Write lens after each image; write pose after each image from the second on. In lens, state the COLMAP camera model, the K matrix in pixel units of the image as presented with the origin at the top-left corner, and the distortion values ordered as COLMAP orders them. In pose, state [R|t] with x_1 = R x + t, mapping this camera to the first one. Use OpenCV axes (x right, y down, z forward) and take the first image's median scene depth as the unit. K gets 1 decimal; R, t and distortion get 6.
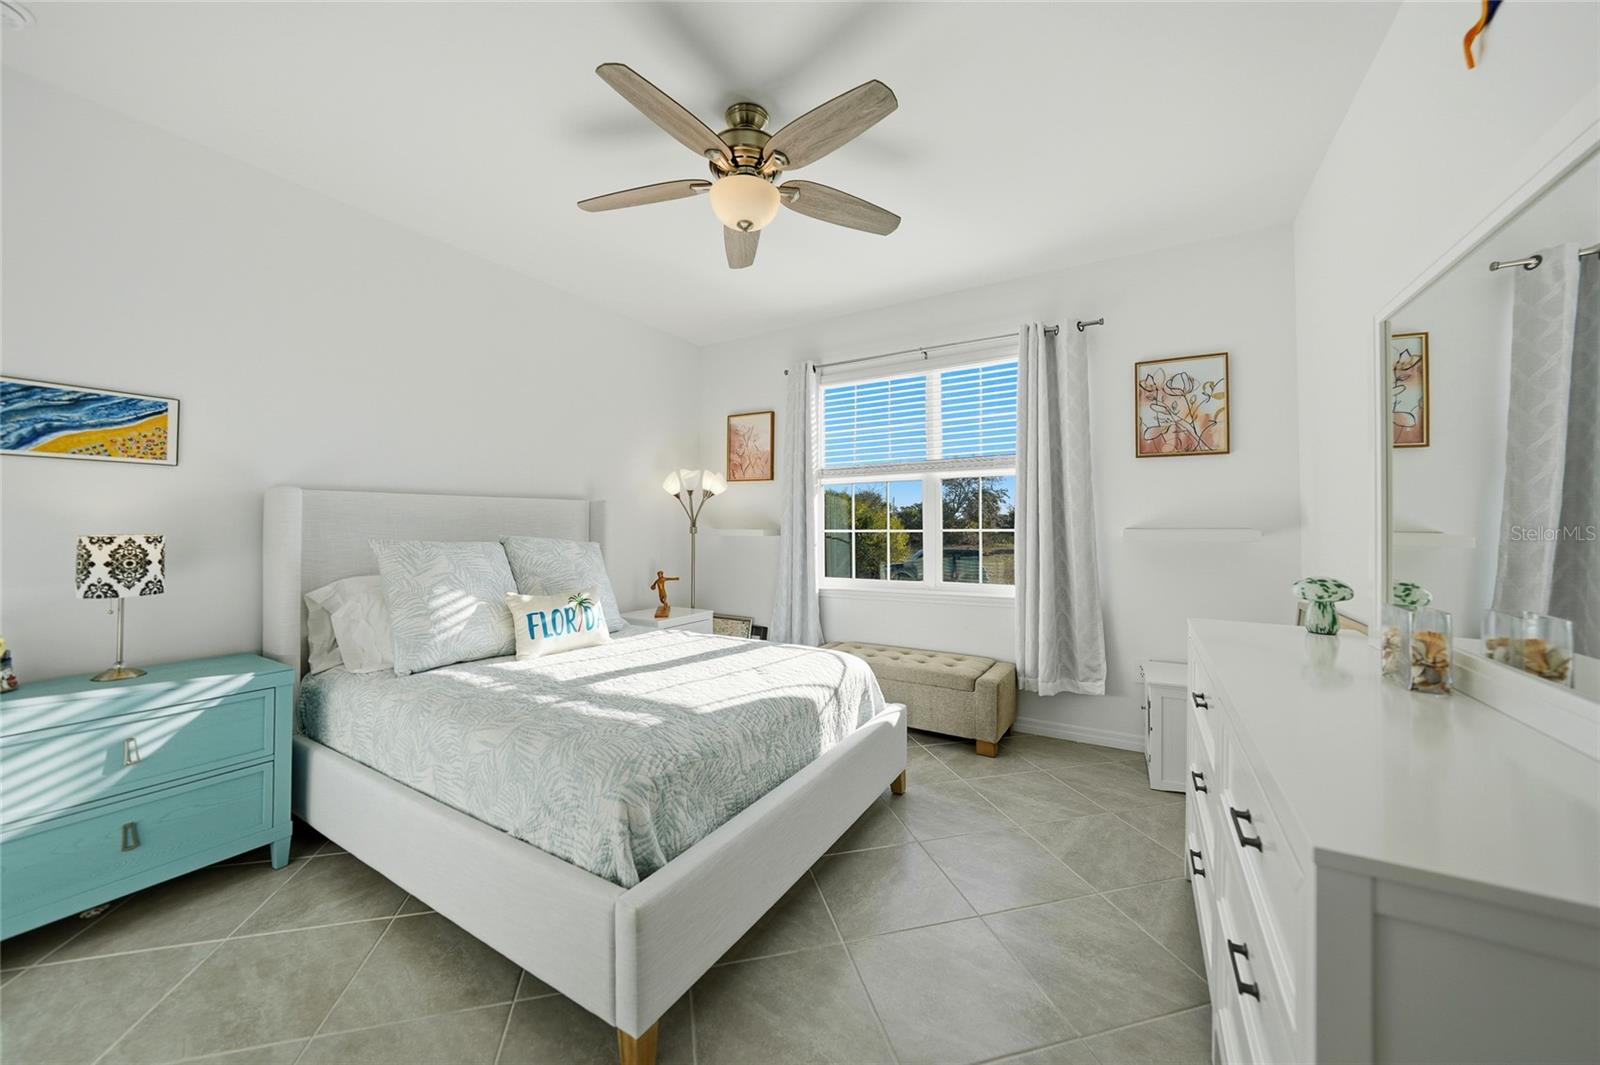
lens RADIAL K [[561.7, 0, 799.8], [0, 561.7, 527.1], [0, 0, 1]] dist [-0.015538, 0.003003]
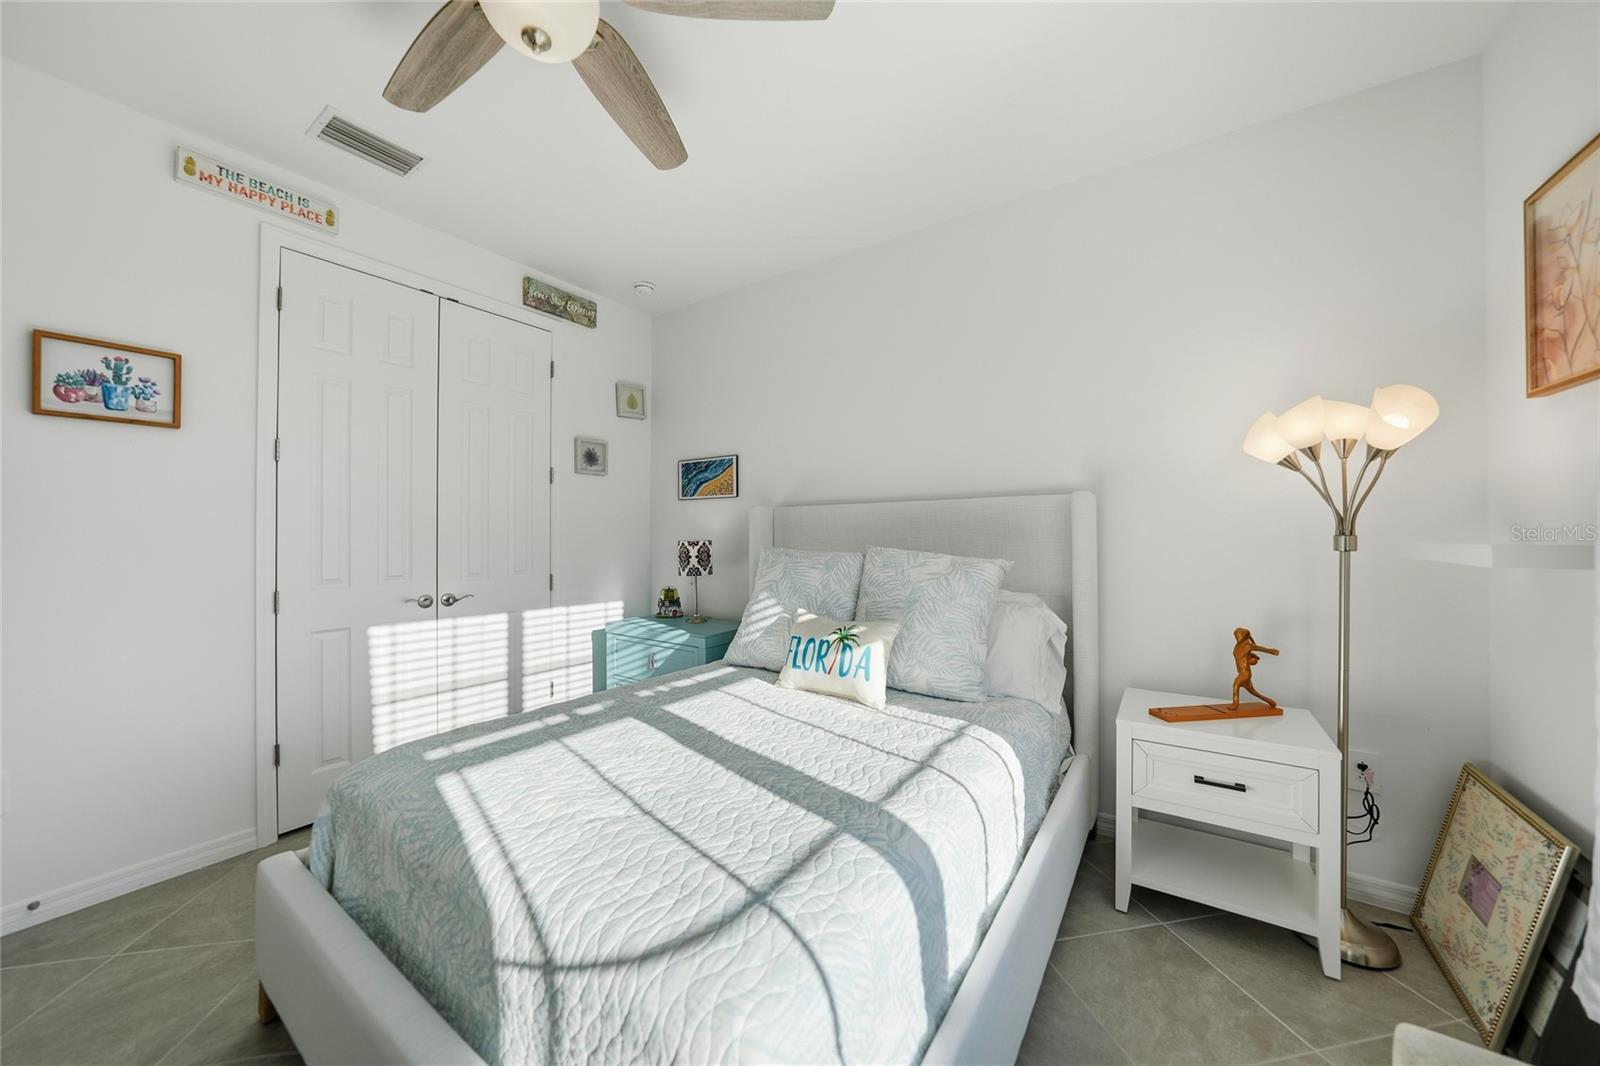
lens RADIAL K [[561.7, 0, 798.3], [0, 561.7, 532.0], [0, 0, 1]] dist [-0.015538, 0.003003]
pose [[-0.049884, -0.001218, -0.998754, 0.452429], [0.004237, 0.999990, -0.001431, -0.007333], [0.998746, -0.004304, -0.049878, 1.214626]]
